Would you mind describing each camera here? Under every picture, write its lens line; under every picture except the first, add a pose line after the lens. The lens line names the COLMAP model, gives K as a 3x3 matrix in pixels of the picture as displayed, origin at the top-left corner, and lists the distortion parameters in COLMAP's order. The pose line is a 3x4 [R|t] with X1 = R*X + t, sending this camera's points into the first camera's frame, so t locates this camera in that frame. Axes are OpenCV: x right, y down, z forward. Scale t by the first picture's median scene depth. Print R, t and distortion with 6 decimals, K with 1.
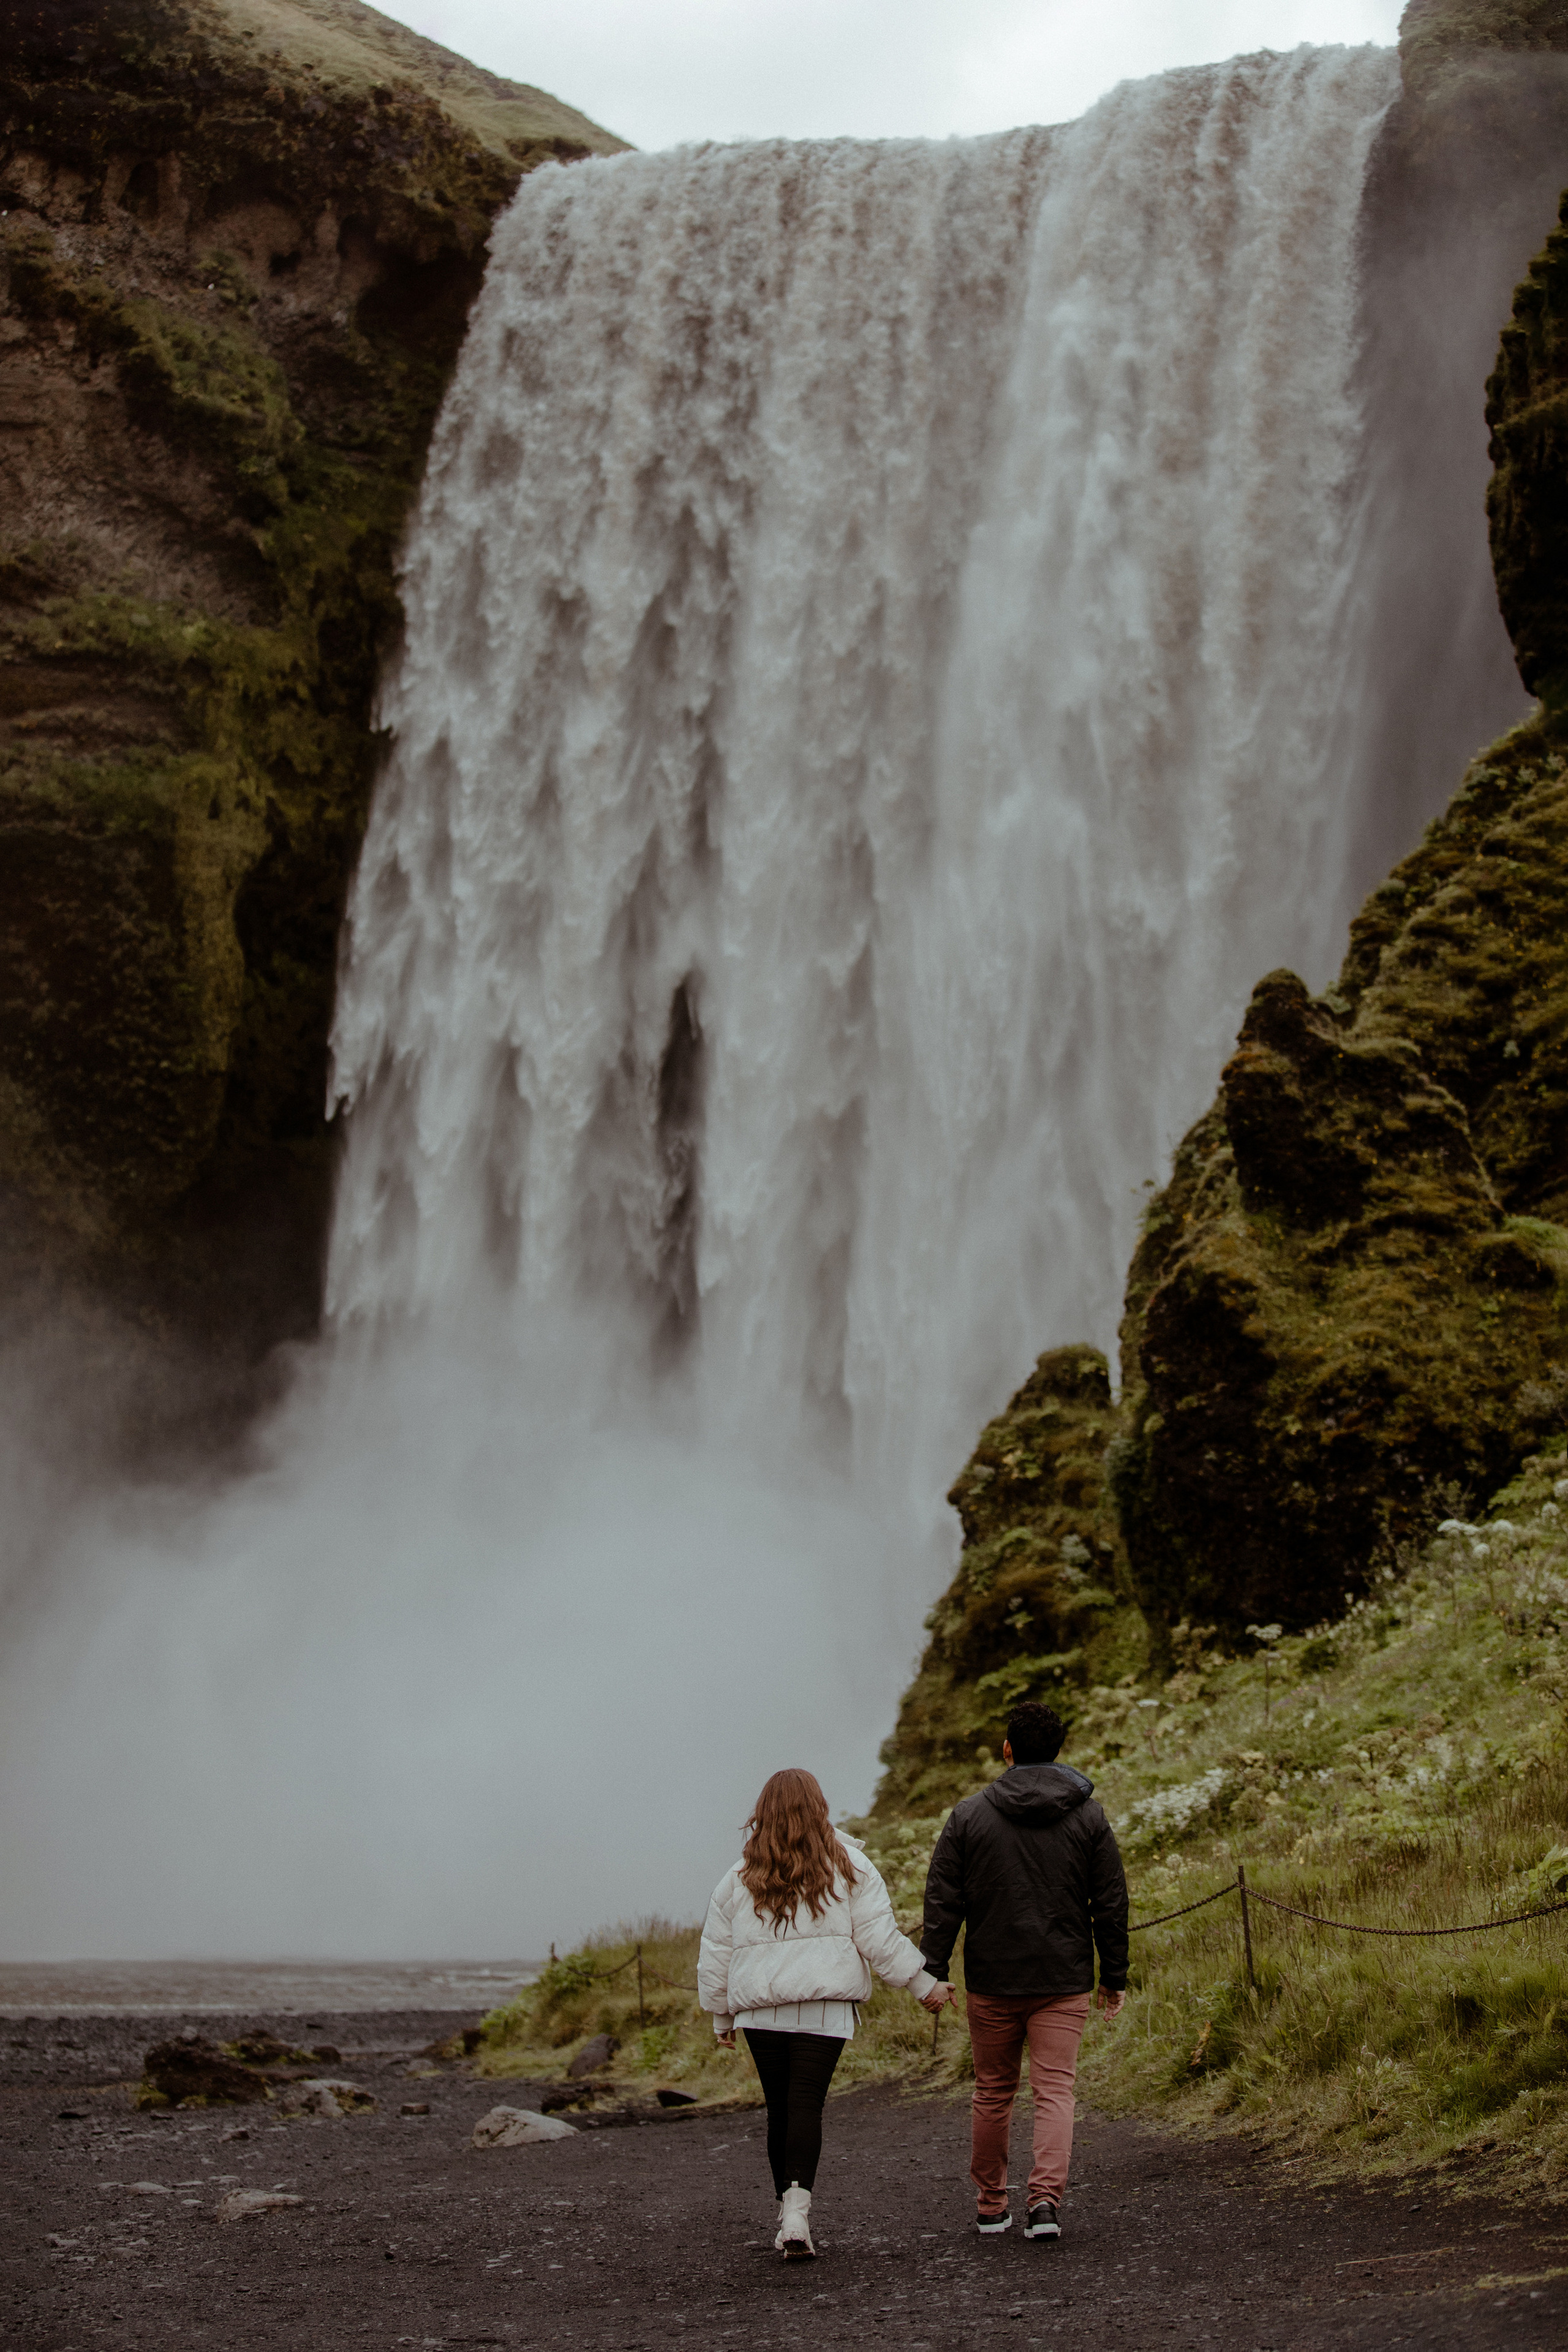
lens RADIAL K [[4831.3, 0, 850.0], [0, 4831.3, 1233.1], [0, 0, 1]] dist [-0.539895, 0.313856]
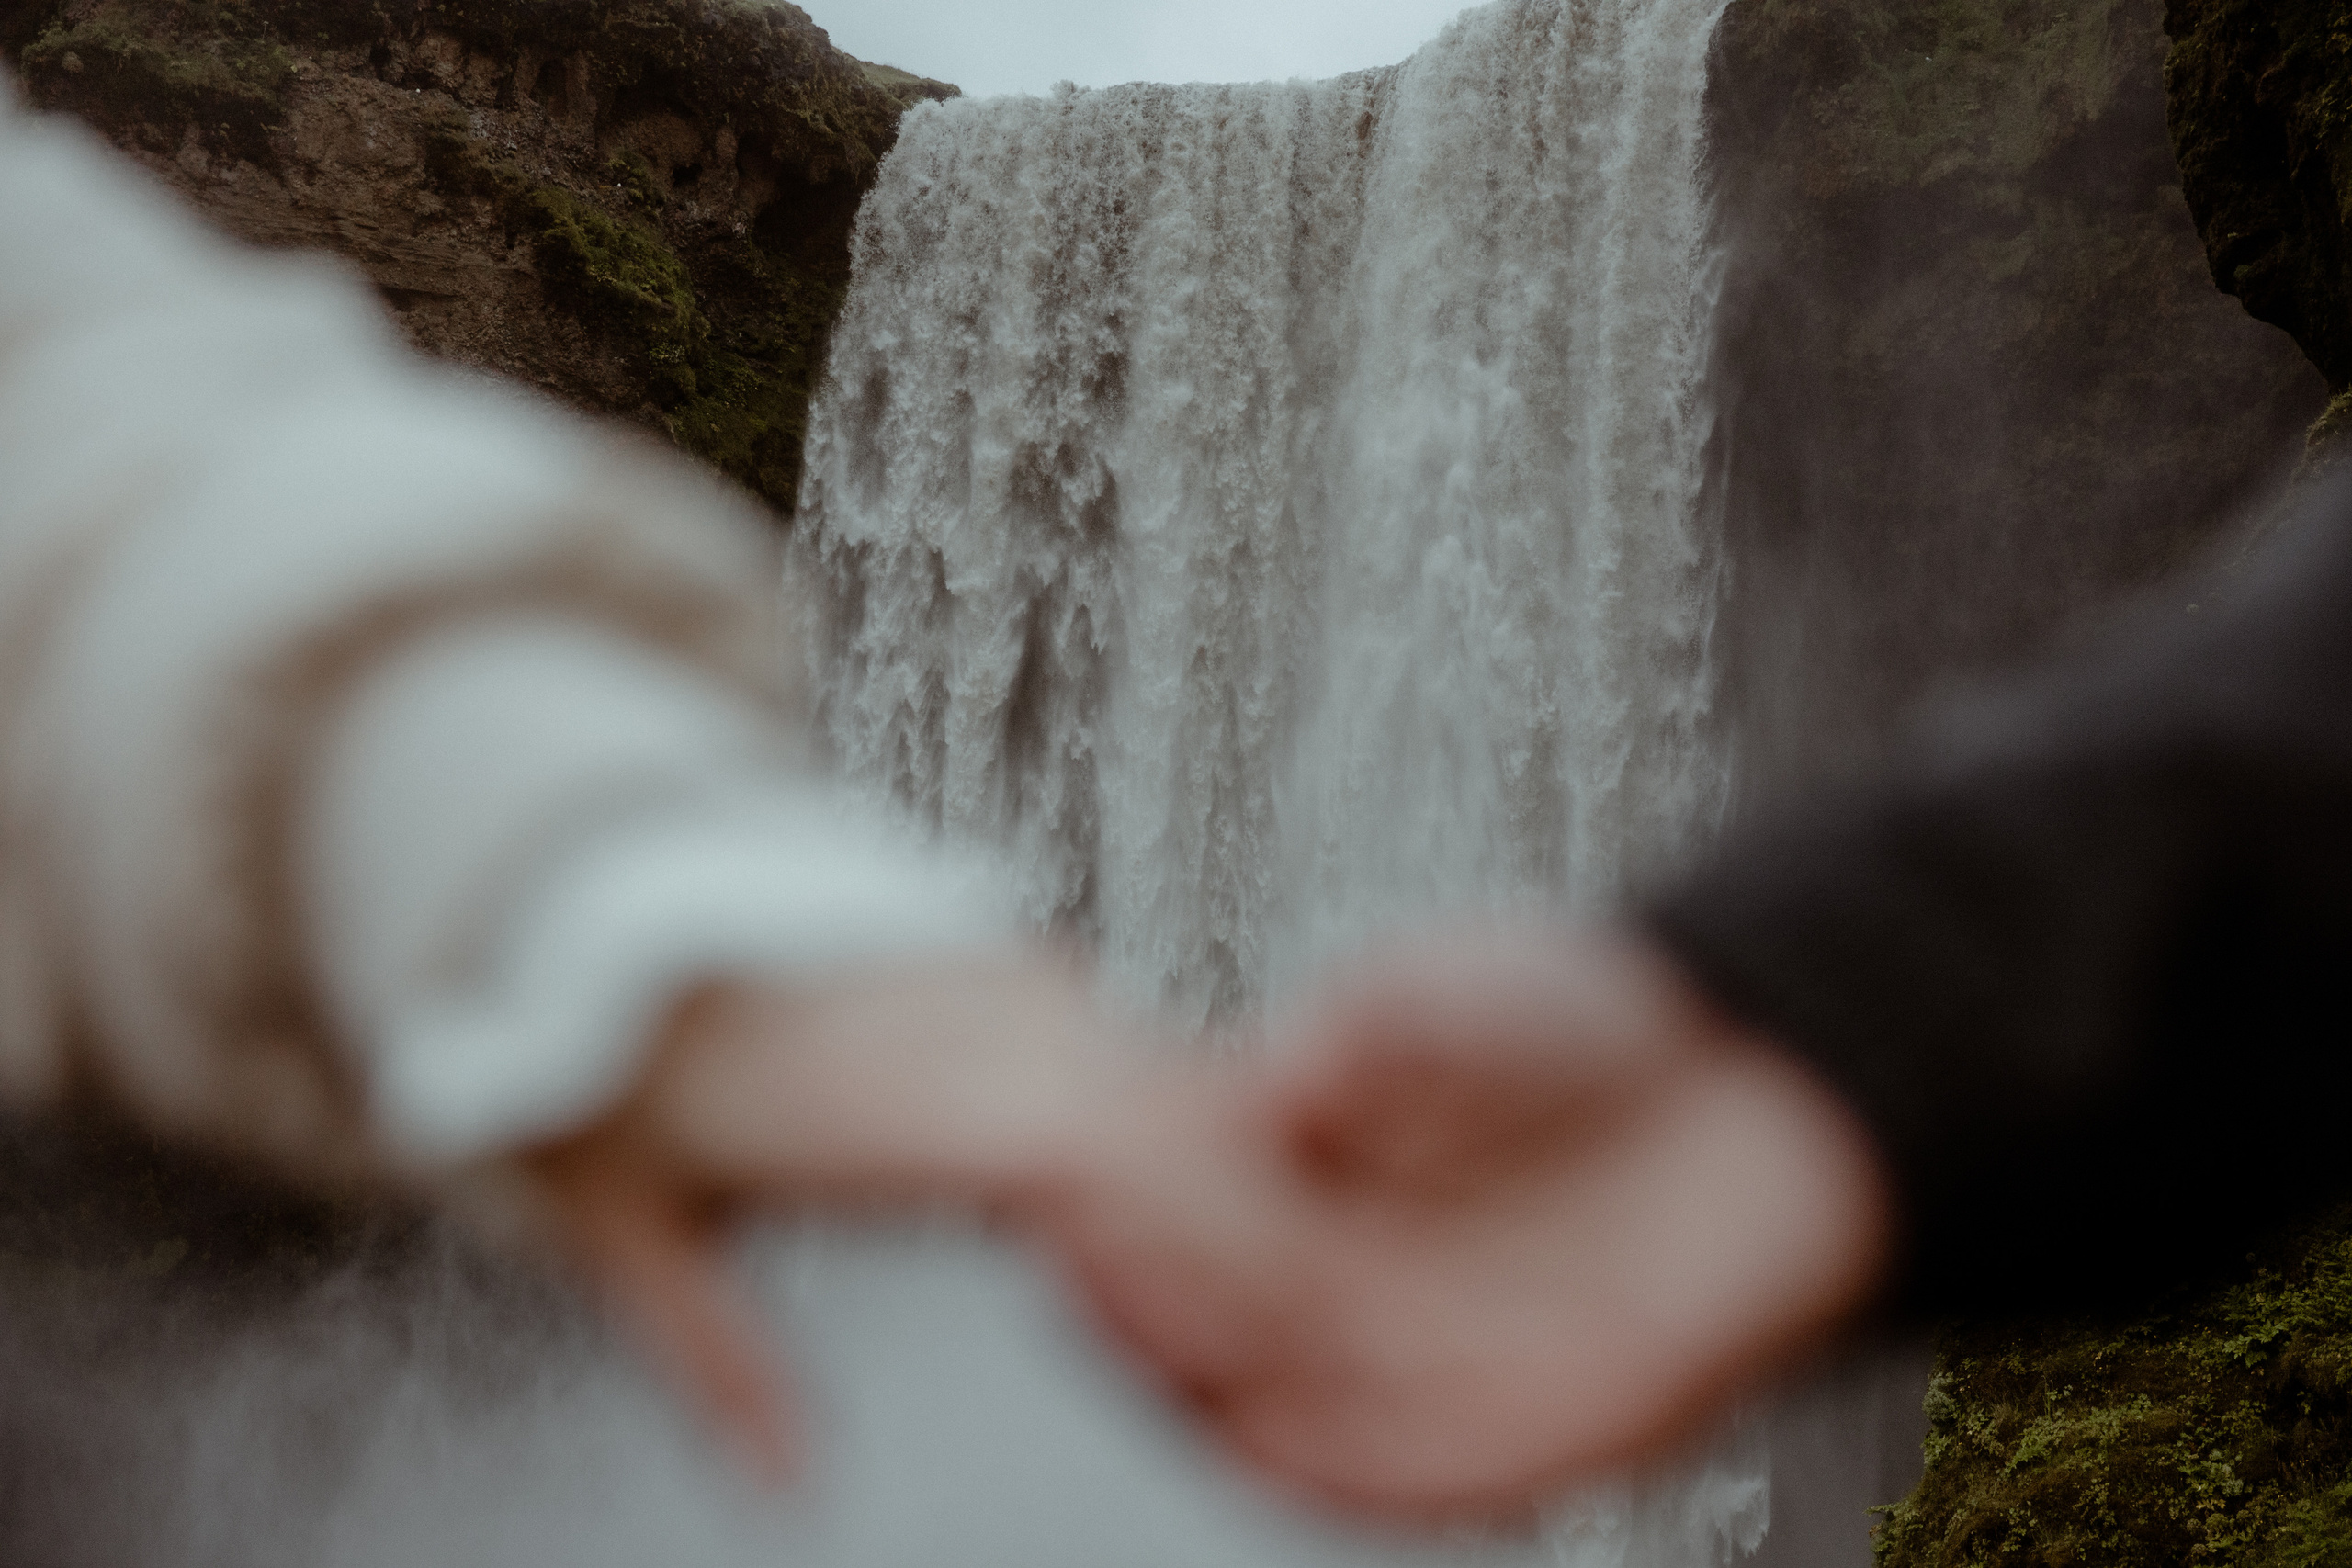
lens RADIAL K [[3464.1, 0, 1168.9], [0, 3464.1, 806.3], [0, 0, 1]] dist [-0.012148, 0.128946]
pose [[0.998516, -0.005294, 0.054196, -0.056354], [0.011979, 0.992237, -0.123782, 0.038221], [-0.053120, 0.124248, 0.990828, 0.235005]]
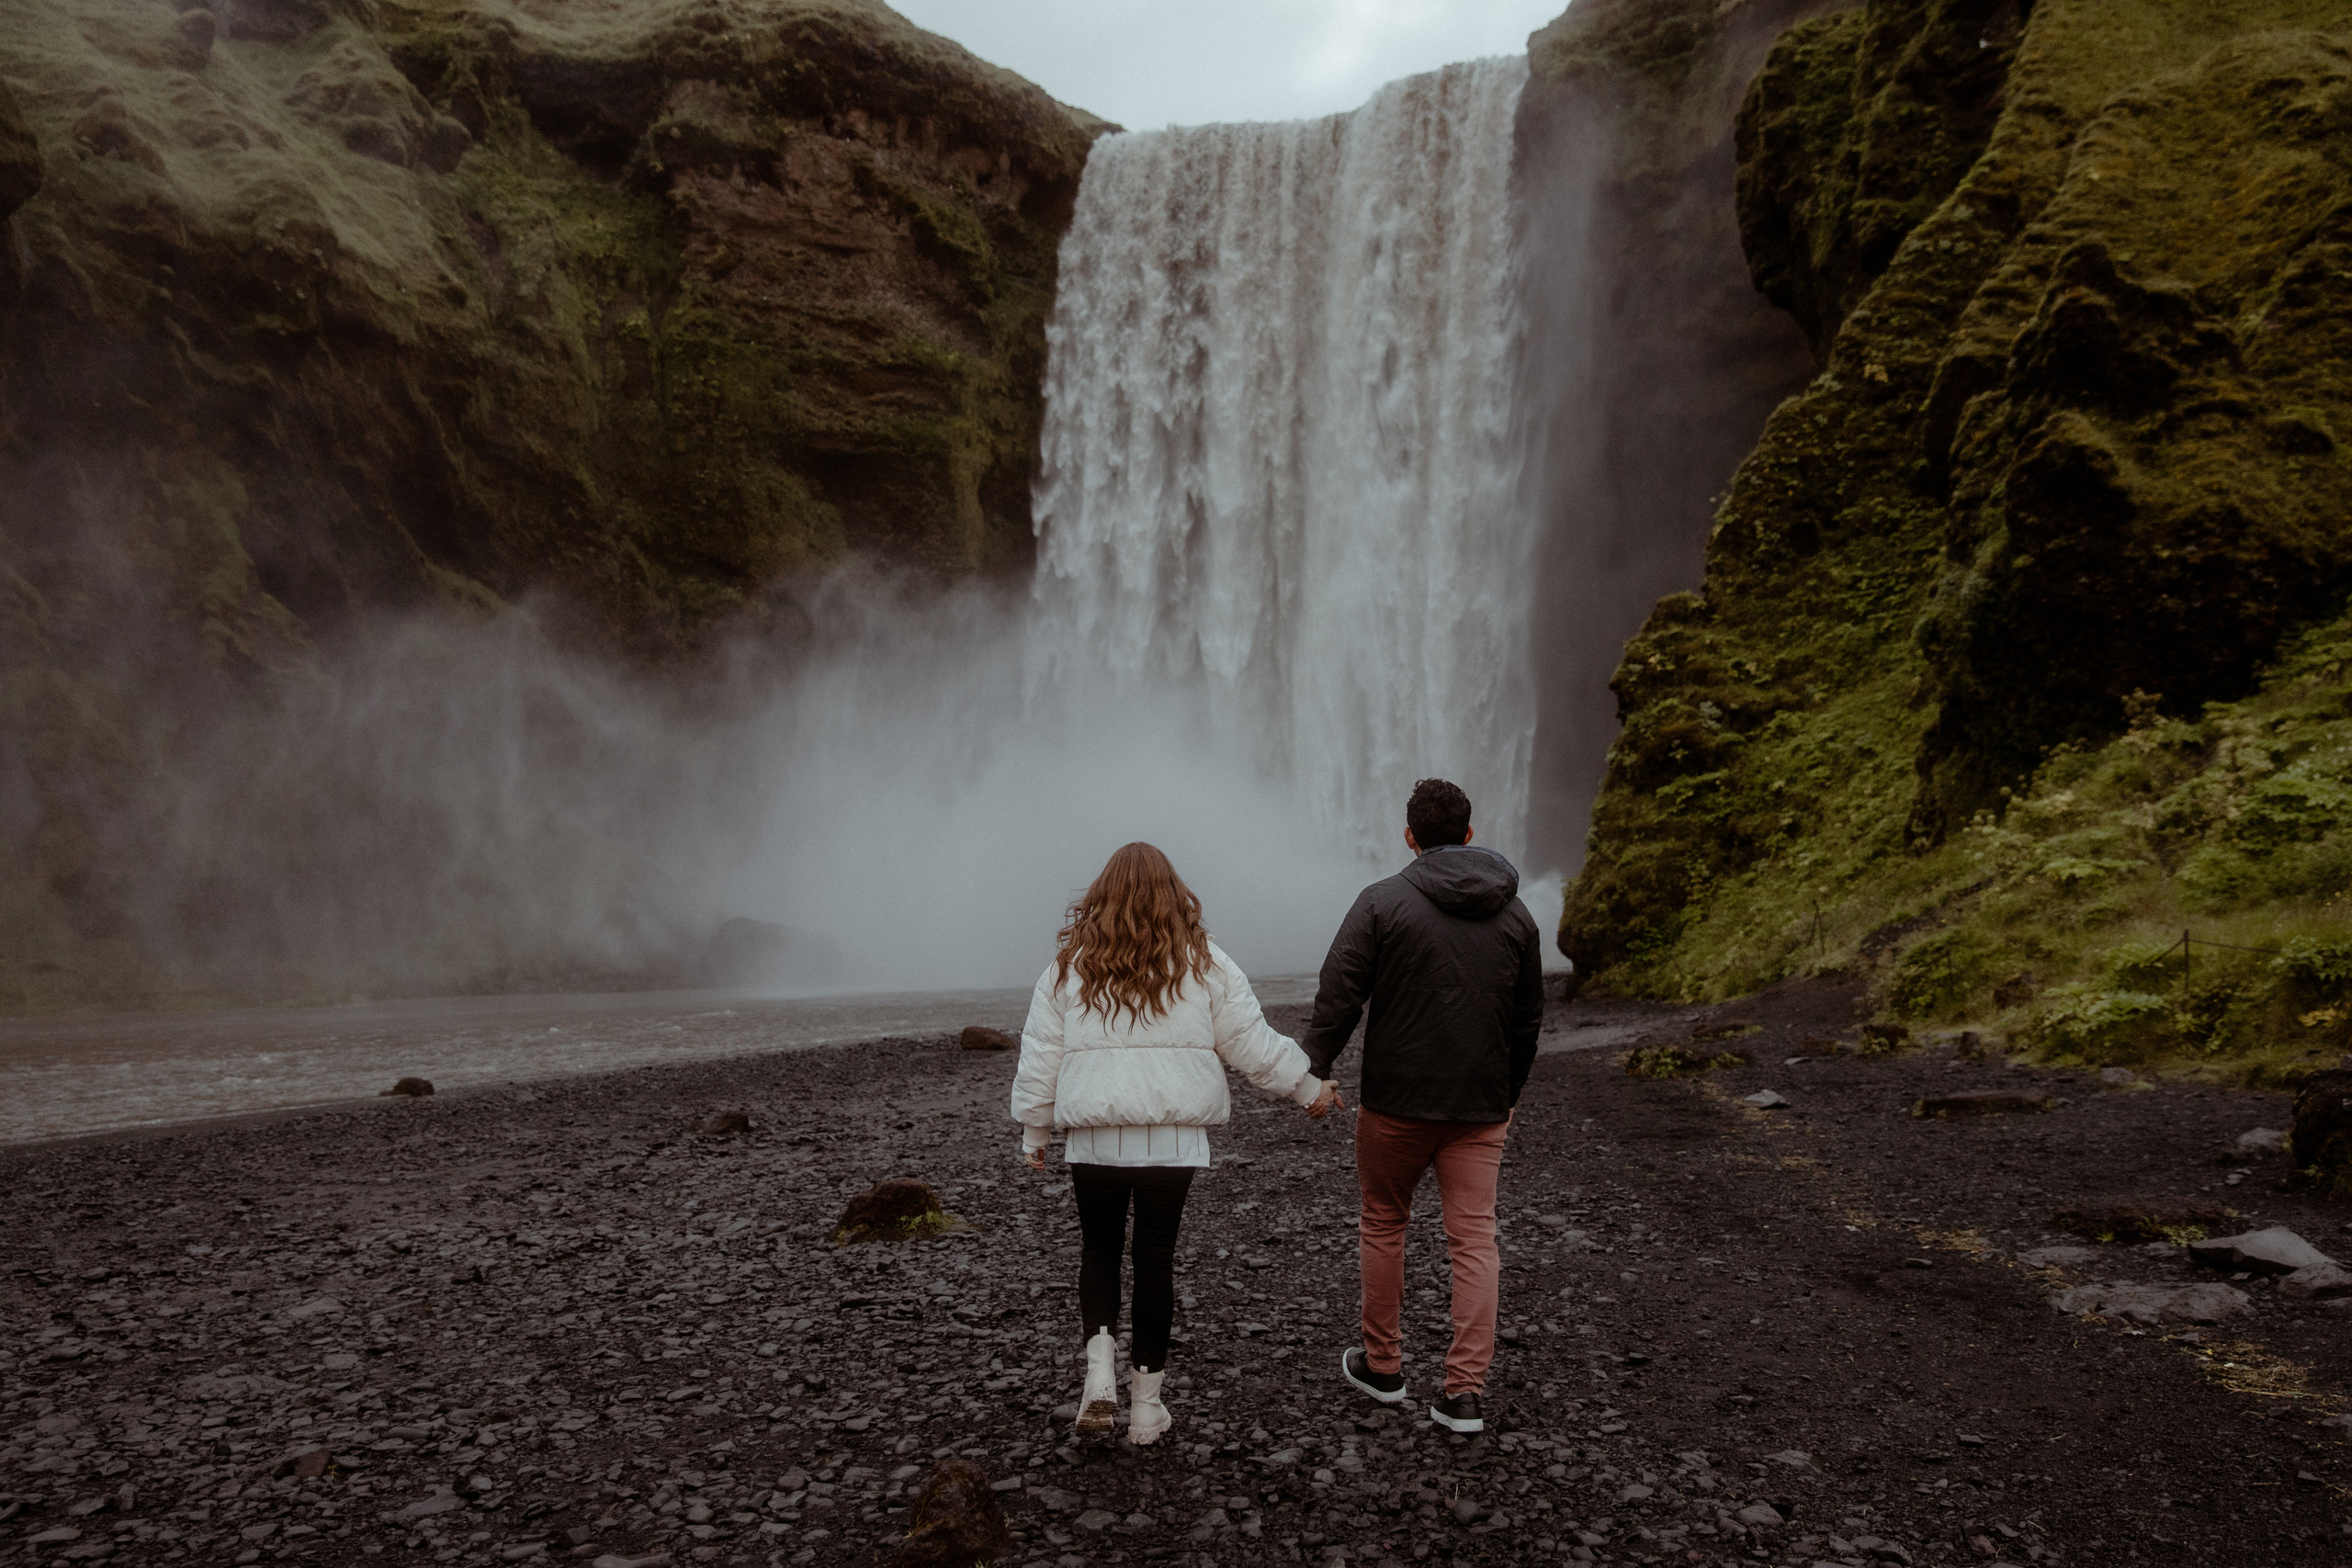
lens RADIAL K [[1850.3, 0, 1176.0], [0, 1850.3, 784.0], [0, 0, 1]] dist [0.026350, -0.004166]
pose [[0.999313, -0.020518, 0.030861, -0.069439], [0.019071, 0.998738, 0.046453, 0.026086], [-0.031775, -0.045833, 0.998444, 0.168424]]
